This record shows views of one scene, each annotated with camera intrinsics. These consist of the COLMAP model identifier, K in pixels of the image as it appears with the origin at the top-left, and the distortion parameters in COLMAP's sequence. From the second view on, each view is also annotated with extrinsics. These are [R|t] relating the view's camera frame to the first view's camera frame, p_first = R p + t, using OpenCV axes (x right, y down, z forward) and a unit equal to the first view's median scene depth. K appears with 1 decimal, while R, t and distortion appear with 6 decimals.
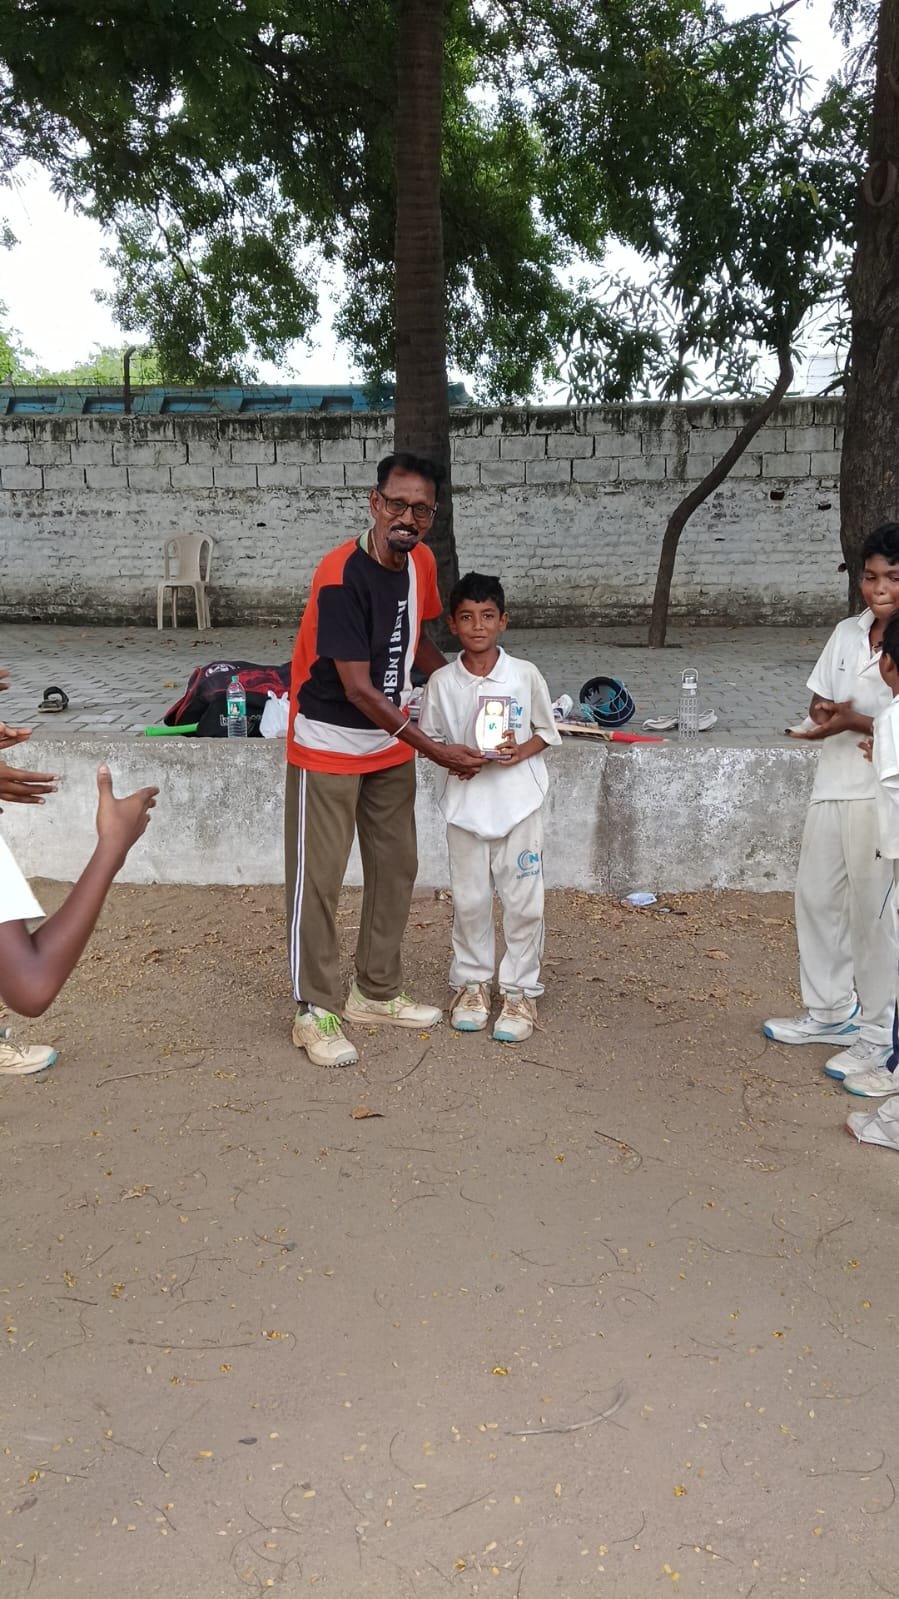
lens RADIAL K [[1325.8, 0, 442.4], [0, 1325.8, 805.3], [0, 0, 1]] dist [0.081639, -0.177219]
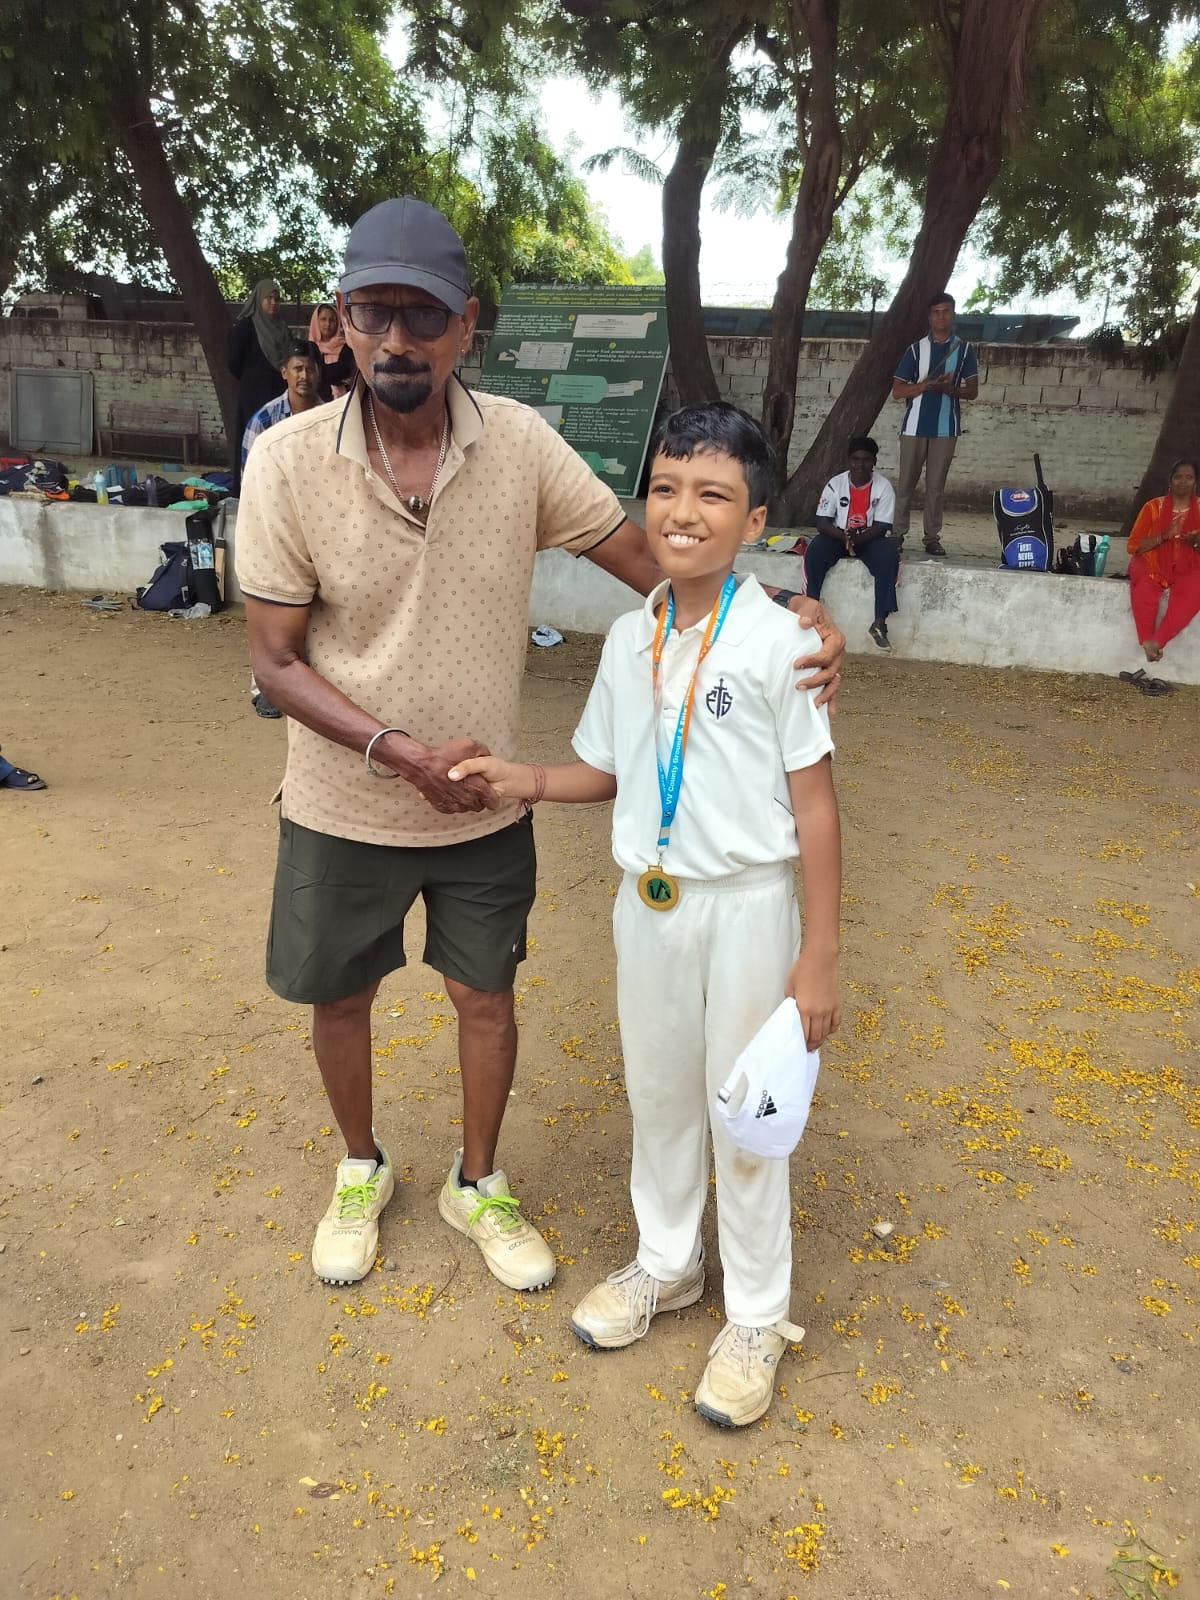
lens RADIAL K [[1122.0, 0, 600.0], [0, 1122.0, 800.0], [0, 0, 1]] dist [0.033617, -0.039109]
pose [[0.986334, 0.099069, -0.131646, -0.326799], [-0.082716, 0.988783, 0.124367, 0.041457], [0.142490, -0.111778, 0.983464, -0.191848]]
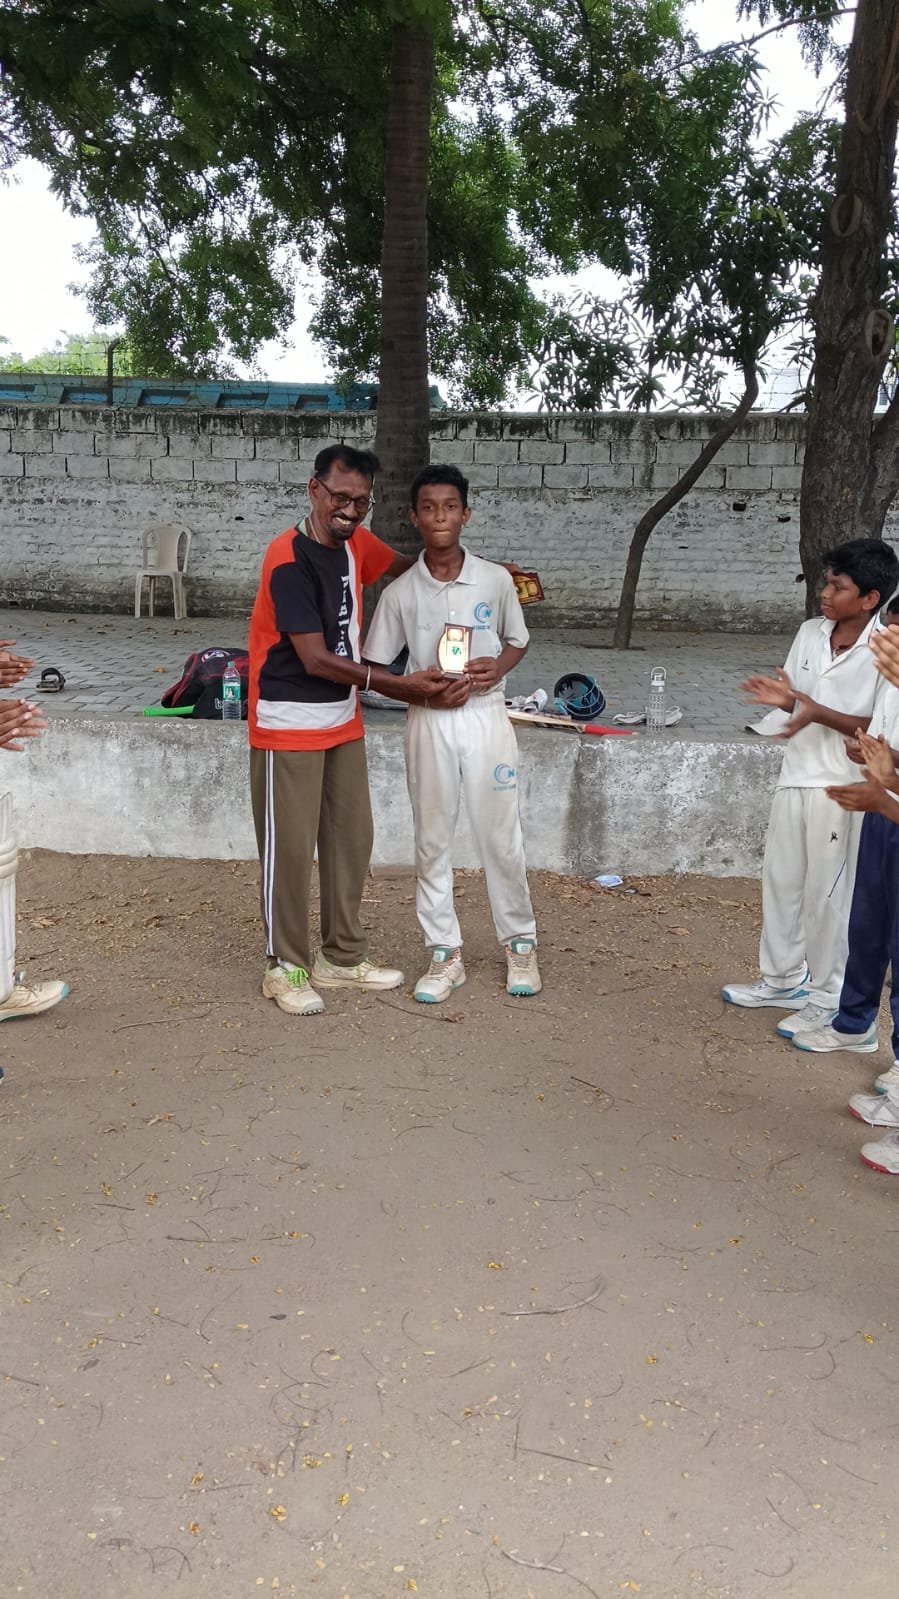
lens RADIAL K [[1323.3, 0, 440.7], [0, 1323.3, 802.0], [0, 0, 1]] dist [0.090872, -0.196860]
pose [[0.999120, 0.025321, 0.033452, -0.010283], [-0.025265, 0.999679, -0.002095, 0.005741], [-0.033494, 0.001248, 0.999438, -0.028740]]
